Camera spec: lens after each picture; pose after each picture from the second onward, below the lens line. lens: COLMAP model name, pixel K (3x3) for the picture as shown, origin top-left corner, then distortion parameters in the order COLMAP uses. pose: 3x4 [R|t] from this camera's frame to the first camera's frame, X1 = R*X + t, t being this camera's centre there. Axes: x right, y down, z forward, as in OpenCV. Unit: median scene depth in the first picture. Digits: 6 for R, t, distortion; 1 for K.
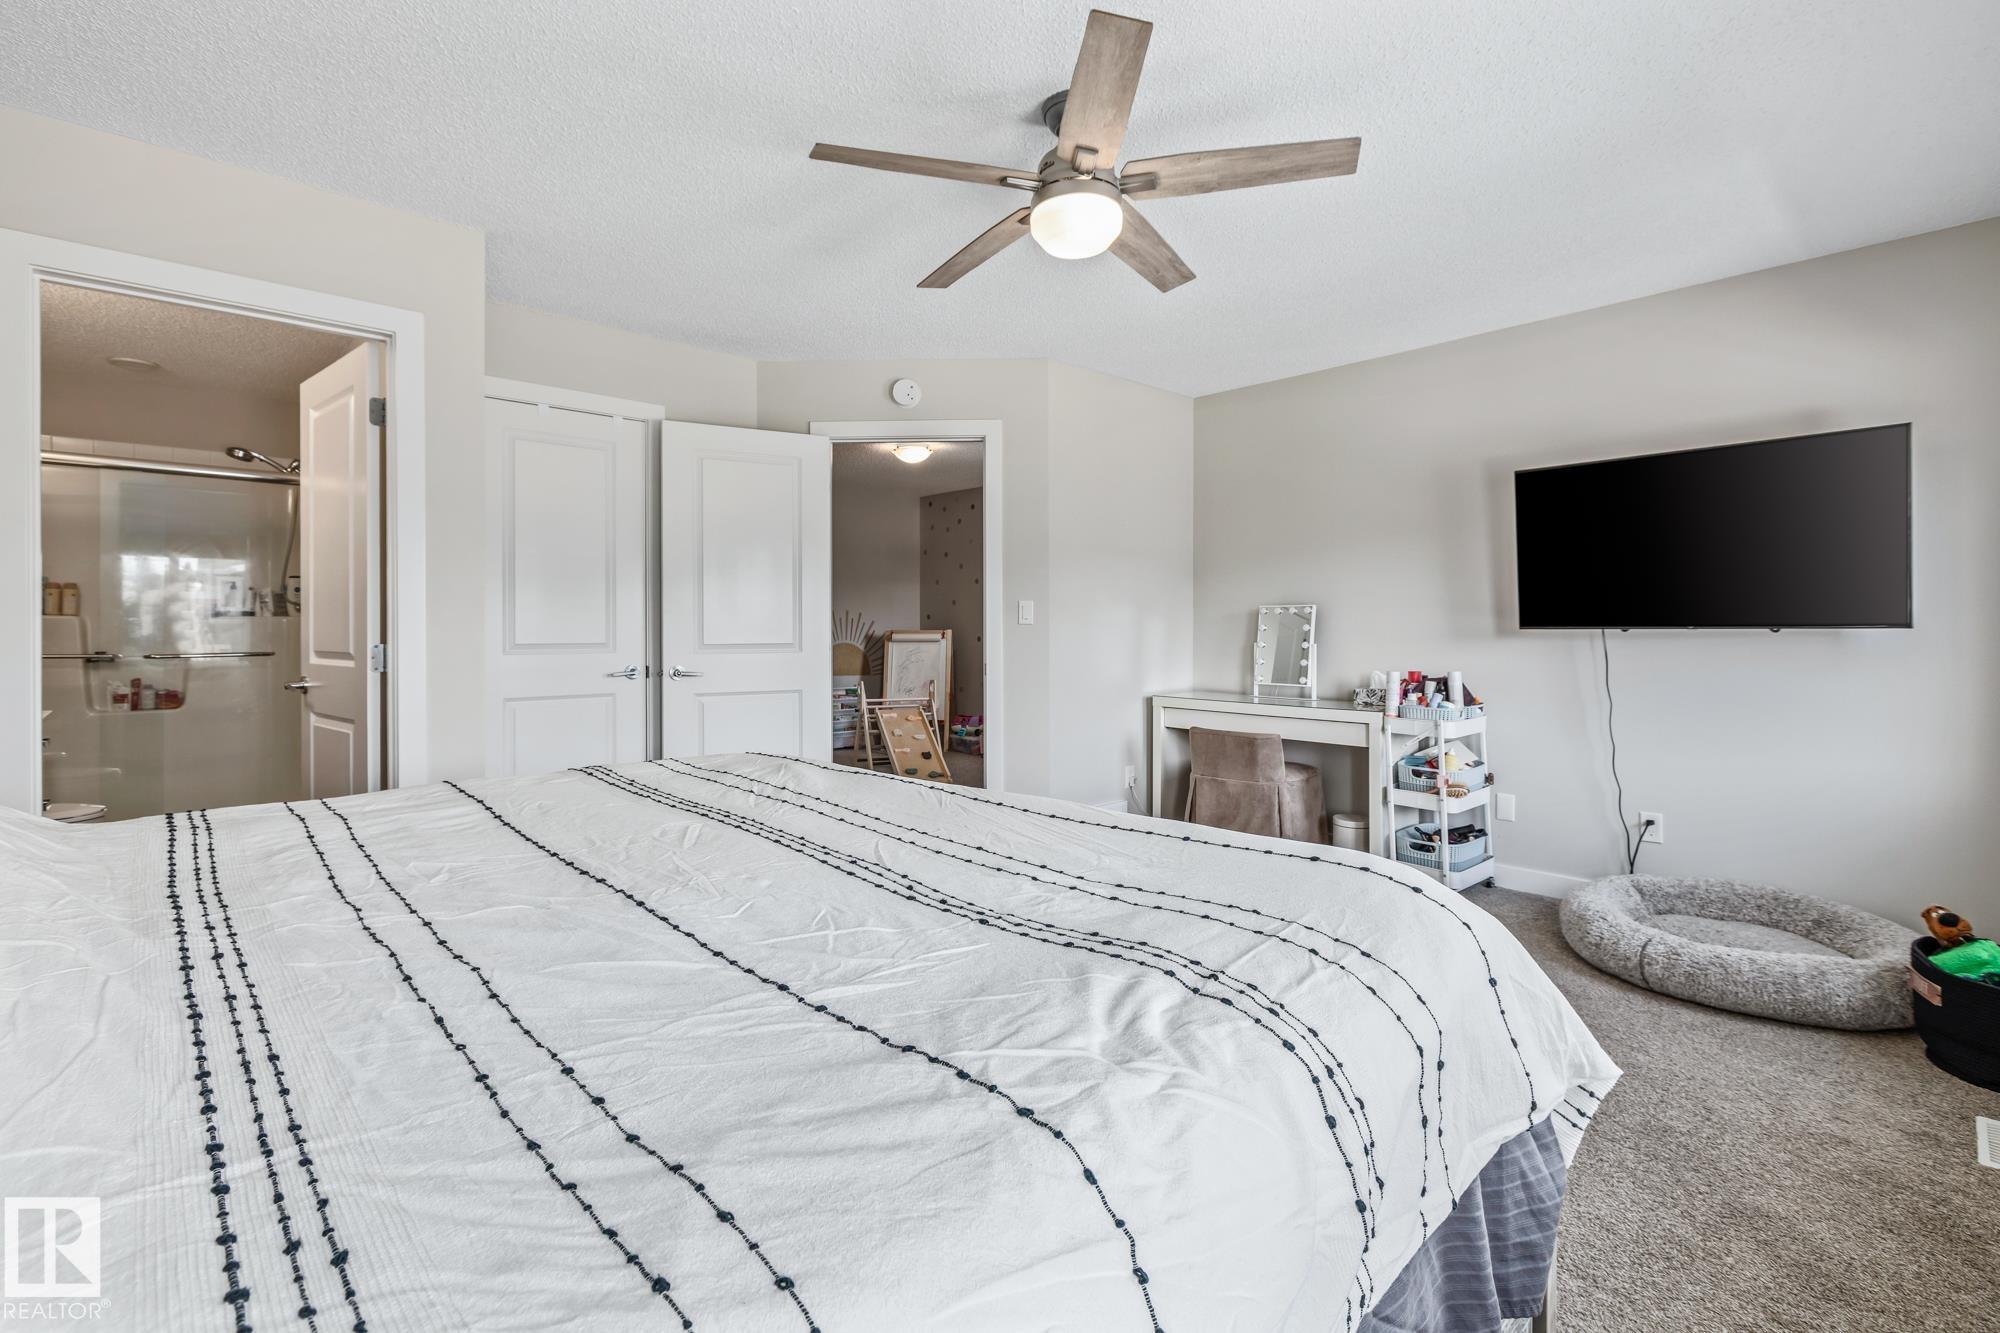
lens RADIAL K [[884.1, 0, 993.1], [0, 884.1, 631.1], [0, 0, 1]] dist [-0.000055, -0.000348]
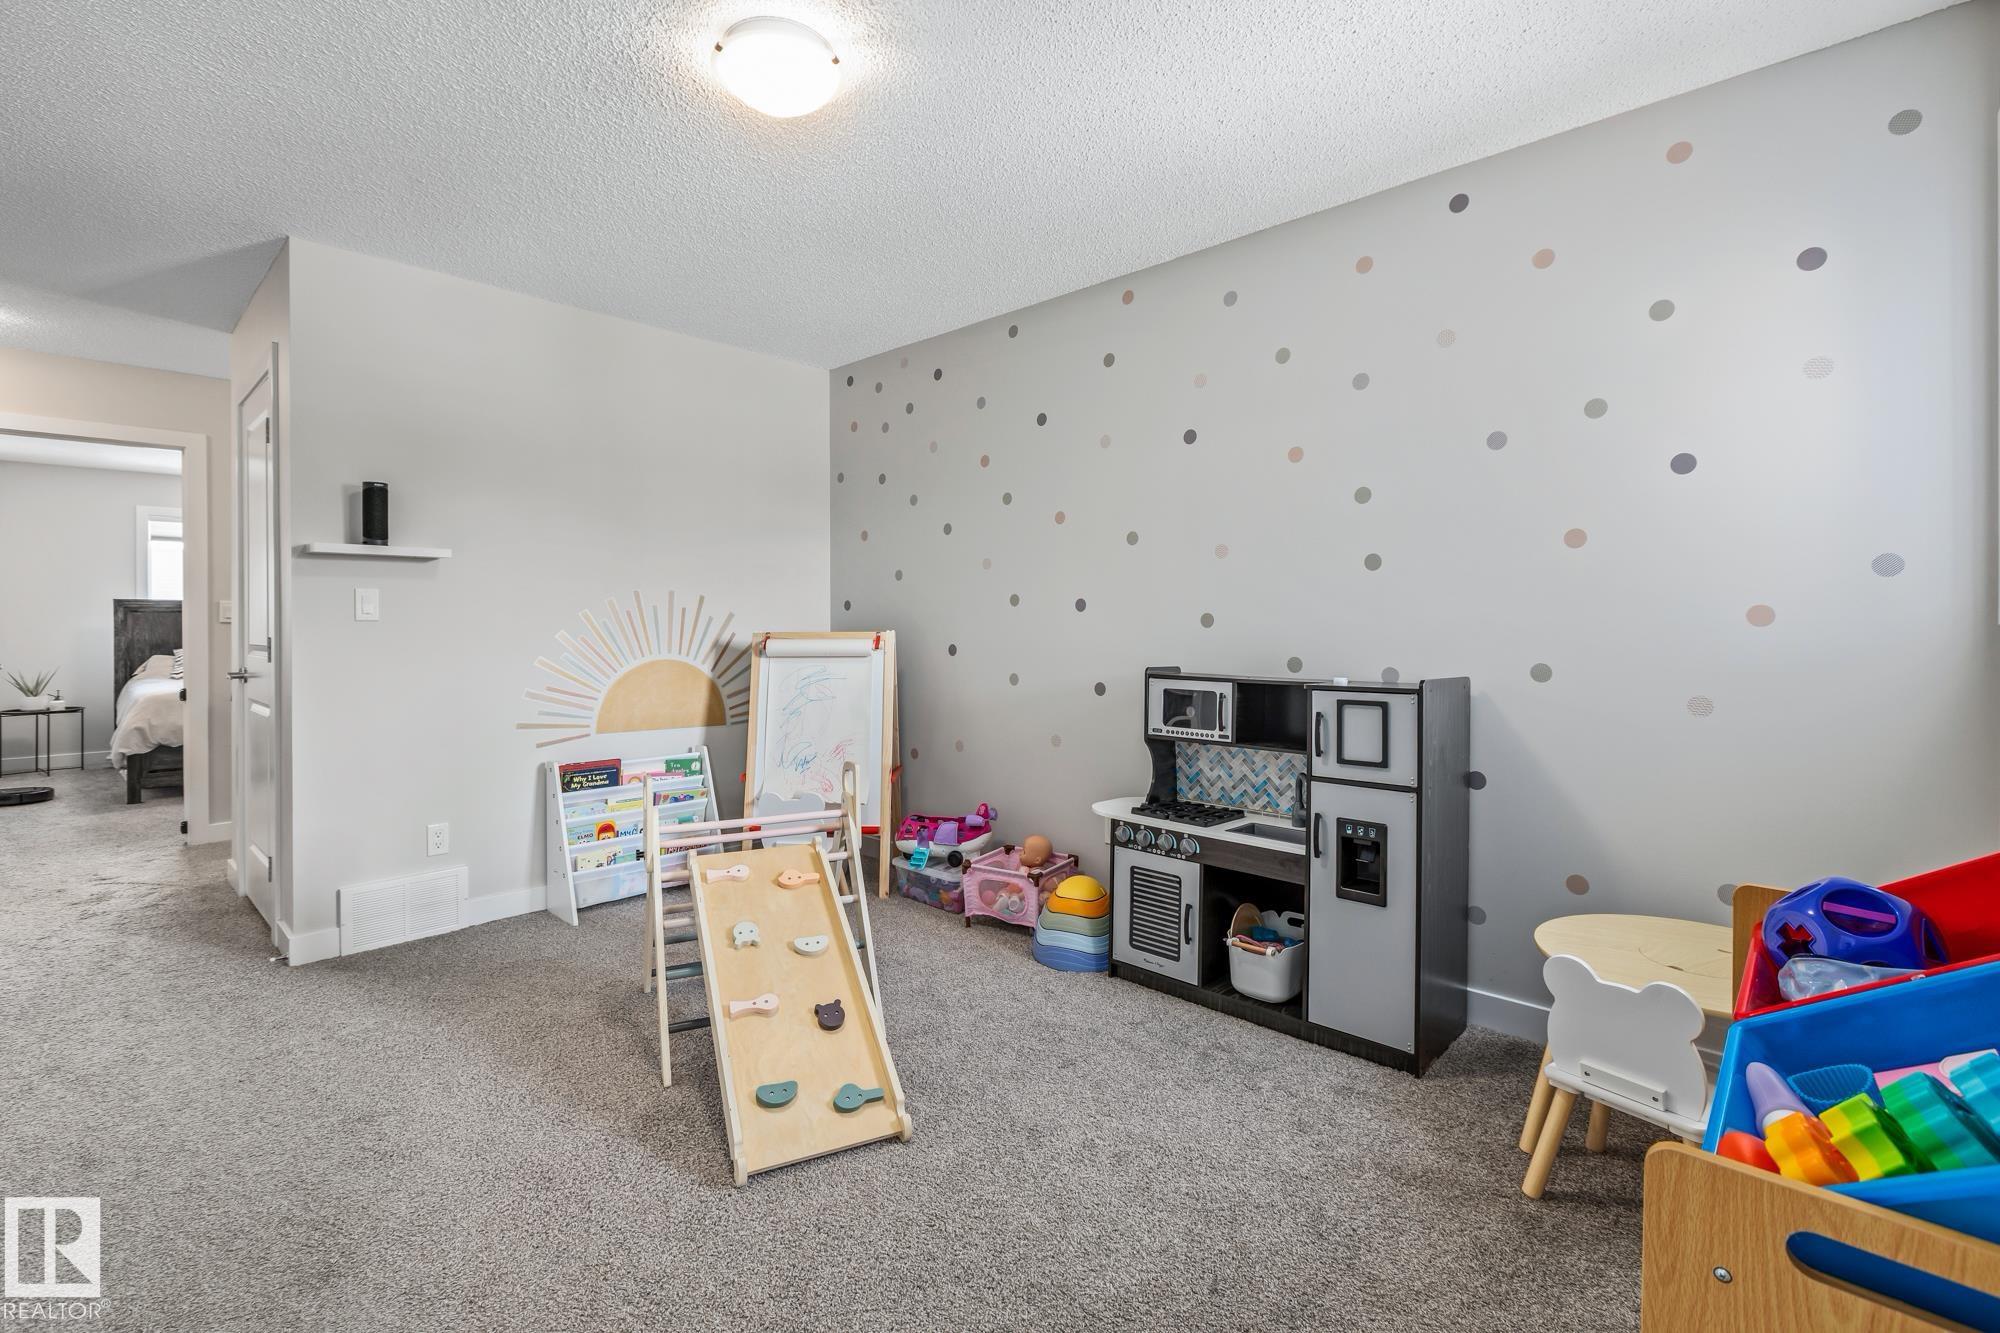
lens RADIAL K [[884.1, 0, 993.1], [0, 884.1, 631.1], [0, 0, 1]] dist [-0.000055, -0.000348]
pose [[0.996808, -0.002048, 0.079807, -0.032253], [0.001867, 0.999996, 0.002337, -0.002638], [-0.079811, -0.002180, 0.996808, 0.524070]]
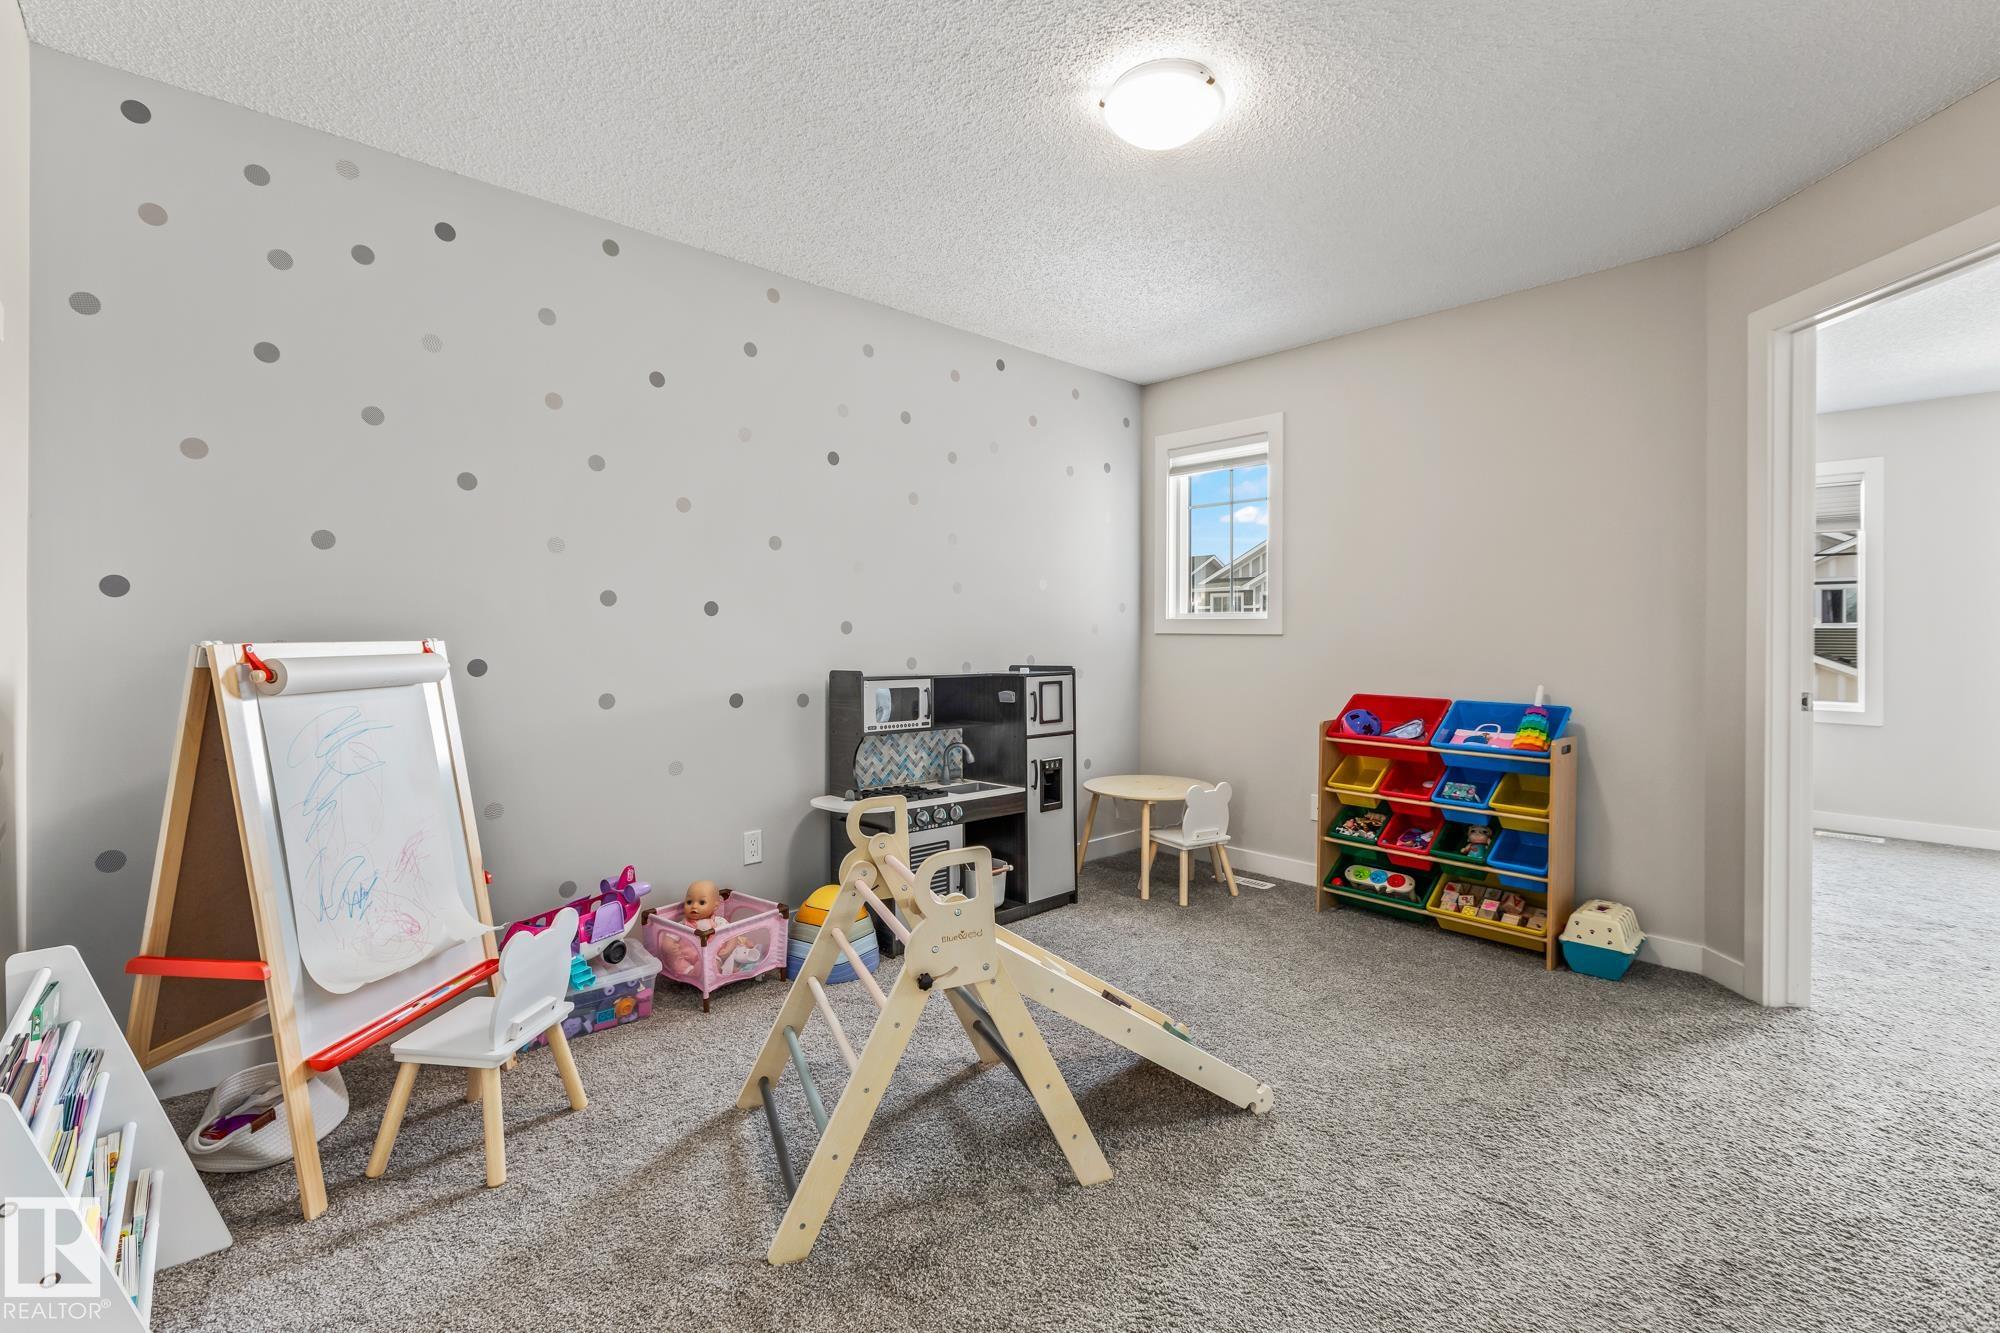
lens RADIAL K [[884.1, 0, 993.1], [0, 884.1, 631.1], [0, 0, 1]] dist [-0.000055, -0.000348]
pose [[0.002067, 0.001403, 0.999997, -0.327713], [-0.000675, 0.999999, -0.001402, -0.003955], [-0.999998, -0.000672, 0.002068, 0.818492]]
